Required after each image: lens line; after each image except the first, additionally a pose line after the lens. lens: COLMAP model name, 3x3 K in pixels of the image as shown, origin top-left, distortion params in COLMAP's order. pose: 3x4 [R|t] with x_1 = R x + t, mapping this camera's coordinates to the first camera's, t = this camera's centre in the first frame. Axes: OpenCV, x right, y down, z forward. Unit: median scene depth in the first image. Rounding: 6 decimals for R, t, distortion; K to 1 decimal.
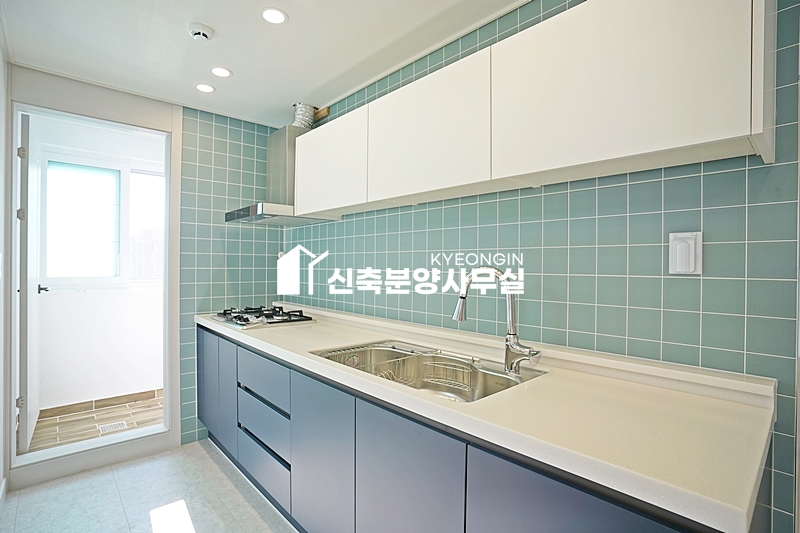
lens RADIAL K [[401.0, 0, 400.0], [0, 401.0, 266.5], [0, 0, 1]] dist [-0.076357, 0.034350]
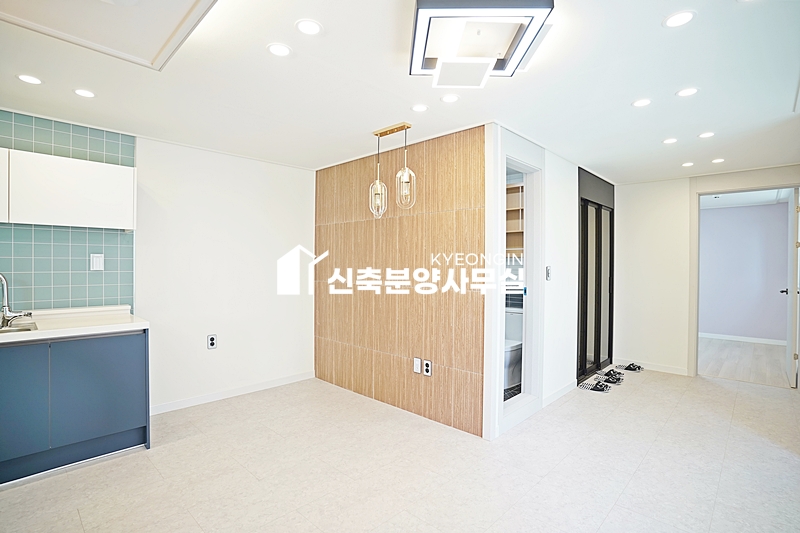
lens RADIAL K [[401.0, 0, 400.0], [0, 401.0, 266.5], [0, 0, 1]] dist [-0.076357, 0.034350]
pose [[-0.058162, -0.016899, 0.998164, -0.965051], [-0.003663, 0.999854, 0.016714, -0.029357], [-0.998300, -0.002684, -0.058216, -0.415751]]
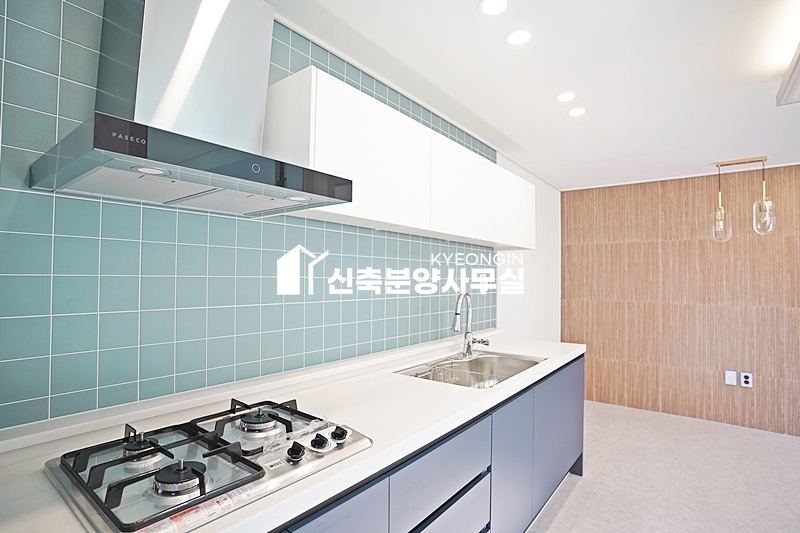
lens RADIAL K [[401.0, 0, 400.0], [0, 401.0, 266.5], [0, 0, 1]] dist [-0.076357, 0.034350]
pose [[-0.163539, 0.019618, 0.986342, -0.813215], [-0.007801, 0.999745, -0.021178, -0.040325], [-0.986506, -0.011157, -0.163344, 0.971423]]
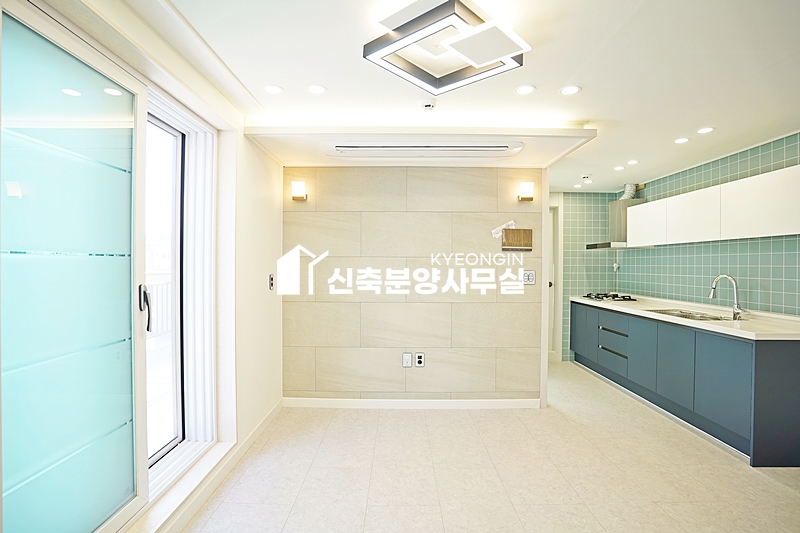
lens RADIAL K [[401.0, 0, 400.0], [0, 401.0, 266.5], [0, 0, 1]] dist [-0.076357, 0.034350]
pose [[0.740429, -0.000782, -0.672135, 0.212795], [-0.000062, 0.999999, -0.001232, -0.029480], [0.672135, 0.000954, 0.740428, -1.212831]]
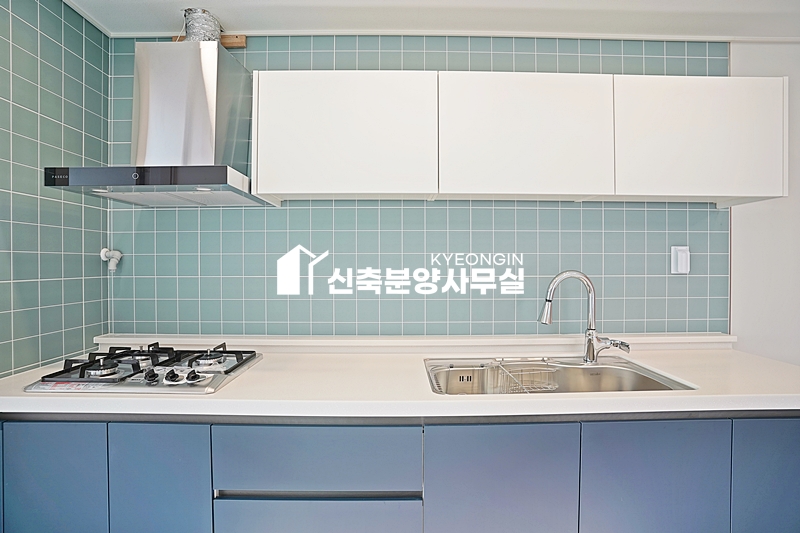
lens RADIAL K [[401.0, 0, 400.0], [0, 401.0, 266.5], [0, 0, 1]] dist [-0.076357, 0.034350]
pose [[0.657440, -0.012263, 0.753407, -0.591003], [0.008815, 0.999924, 0.008583, -0.015962], [-0.753455, 0.000999, 0.657499, 0.421561]]
